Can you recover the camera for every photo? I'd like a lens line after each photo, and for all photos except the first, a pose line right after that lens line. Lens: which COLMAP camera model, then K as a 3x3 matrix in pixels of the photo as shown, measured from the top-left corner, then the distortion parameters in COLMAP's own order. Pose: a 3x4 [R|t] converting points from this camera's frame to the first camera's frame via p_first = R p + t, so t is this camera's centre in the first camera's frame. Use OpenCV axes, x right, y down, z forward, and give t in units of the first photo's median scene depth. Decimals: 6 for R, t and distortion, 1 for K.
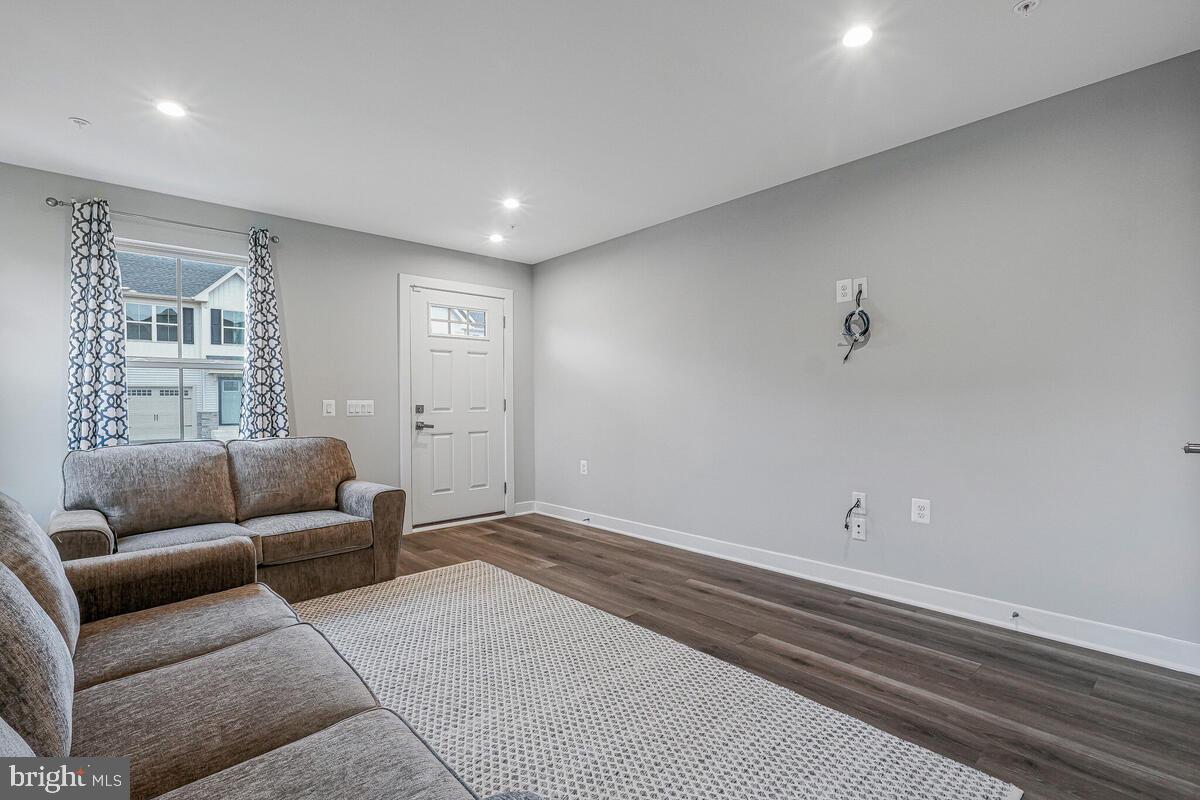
lens RADIAL K [[565.4, 0, 605.2], [0, 565.4, 406.5], [0, 0, 1]] dist [-0.000255, -0.003021]
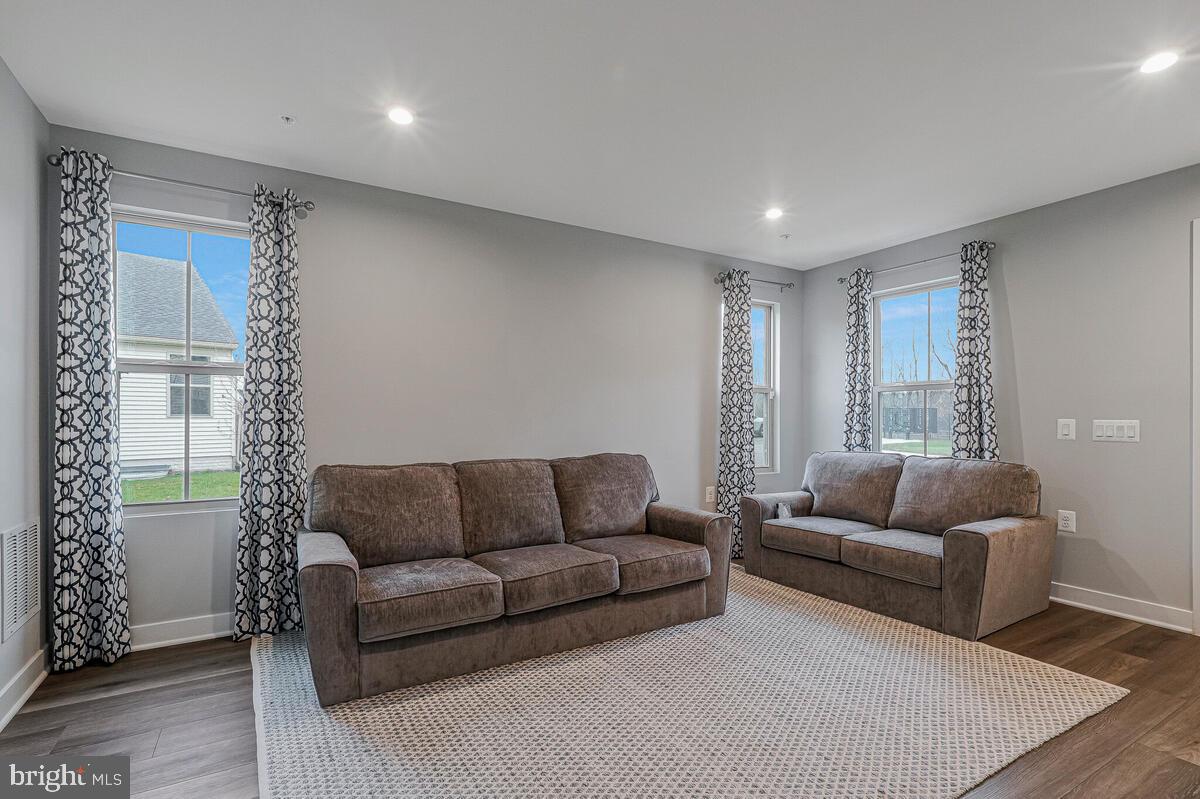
lens RADIAL K [[565.4, 0, 592.1], [0, 565.4, 417.3], [0, 0, 1]] dist [-0.000255, -0.003021]
pose [[-0.218356, 0.003829, -0.975862, 0.481691], [-0.014477, 0.999870, 0.007163, -0.011277], [0.975762, 0.015692, -0.218272, 0.583768]]
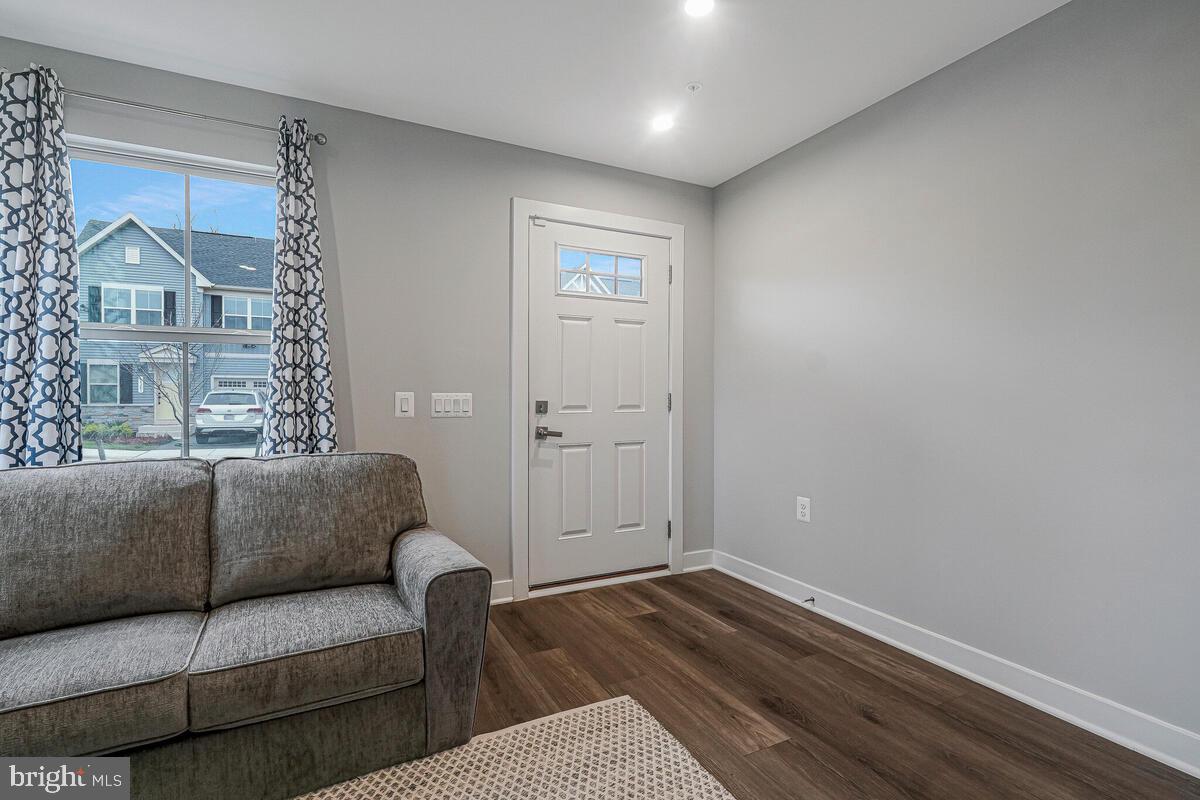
lens RADIAL K [[565.4, 0, 600.9], [0, 565.4, 398.2], [0, 0, 1]] dist [-0.000255, -0.003021]
pose [[0.963703, 0.009426, -0.266809, -0.111671], [-0.010669, 0.999938, -0.003209, -0.005459], [0.266762, 0.005939, 0.963744, 0.487882]]
